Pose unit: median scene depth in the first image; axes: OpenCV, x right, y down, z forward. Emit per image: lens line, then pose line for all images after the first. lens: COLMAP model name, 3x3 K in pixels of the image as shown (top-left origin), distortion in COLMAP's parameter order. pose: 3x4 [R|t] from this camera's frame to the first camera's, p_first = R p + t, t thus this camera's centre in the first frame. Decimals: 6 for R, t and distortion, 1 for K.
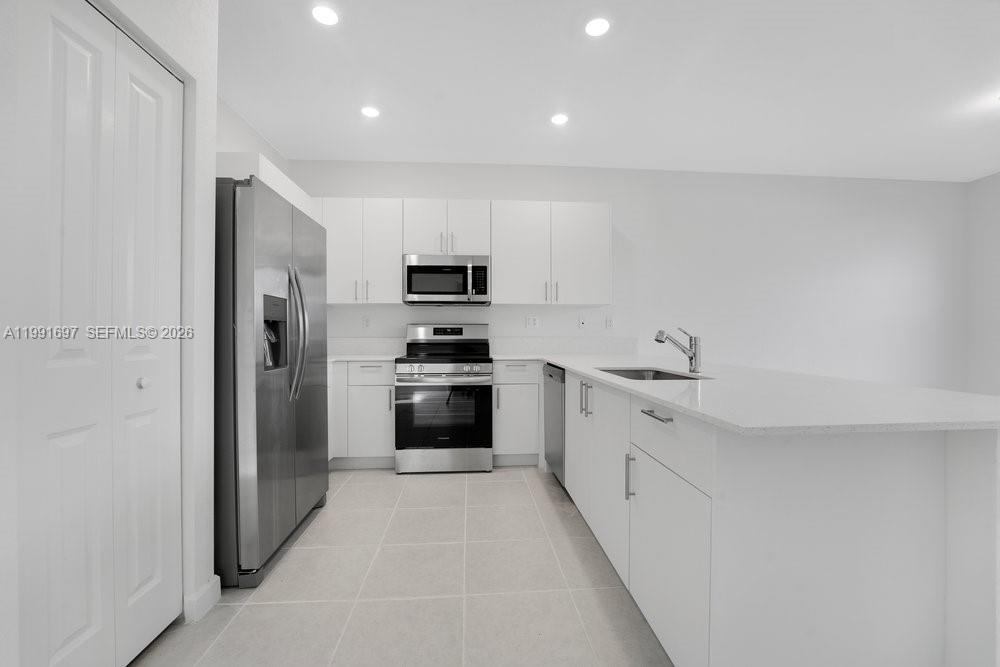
lens RADIAL K [[414.2, 0, 497.5], [0, 414.2, 330.4], [0, 0, 1]] dist [-0.015780, 0.000519]
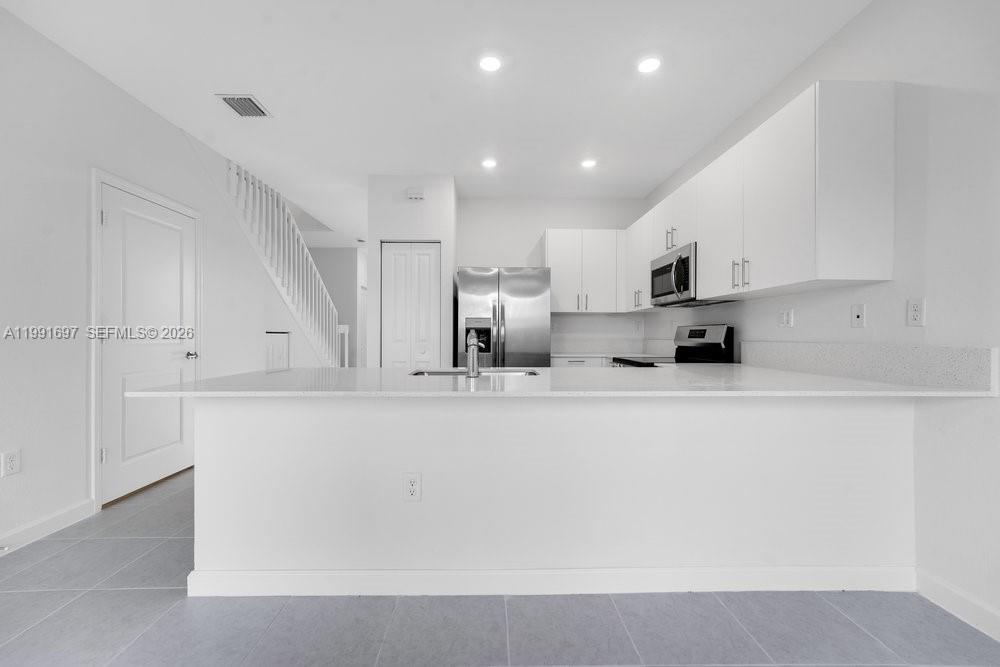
lens RADIAL K [[403.7, 0, 497.7], [0, 403.7, 336.1], [0, 0, 1]] dist [0.001730, 0.000057]
pose [[-0.049305, 0.002965, -0.998779, 0.825446], [0.006599, 0.999975, 0.002643, 0.002753], [0.998762, -0.006460, -0.049323, 0.662388]]
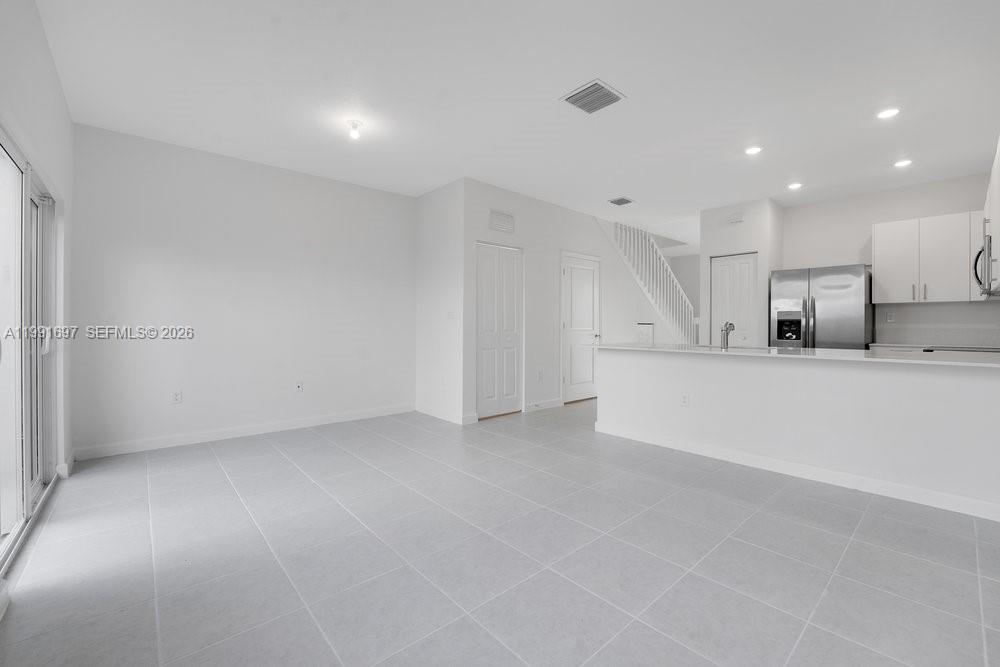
lens RADIAL K [[414.2, 0, 497.5], [0, 414.2, 330.4], [0, 0, 1]] dist [-0.015780, 0.000519]
pose [[-0.806825, 0.005513, -0.590765, 1.332989], [0.003432, 0.999983, 0.004644, 0.009360], [0.590781, 0.001720, -0.806830, 1.097132]]
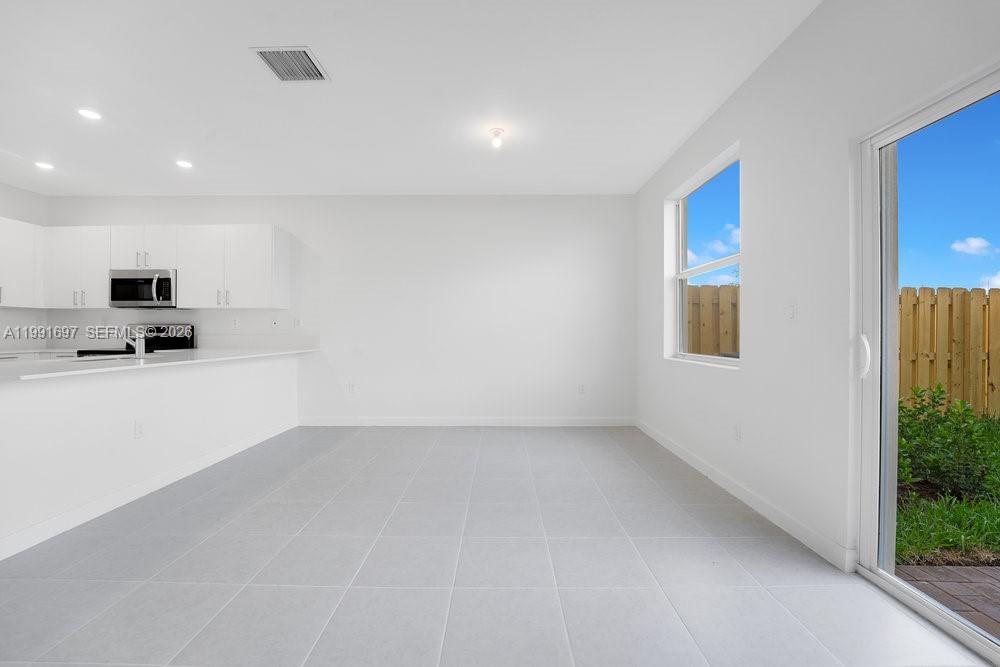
lens RADIAL K [[414.2, 0, 497.5], [0, 414.2, 330.4], [0, 0, 1]] dist [-0.015780, 0.000519]
pose [[0.996474, 0.001653, -0.083884, 1.085928], [-0.001410, 0.999995, 0.002948, -0.000765], [0.083889, -0.002819, 0.996471, -0.163350]]
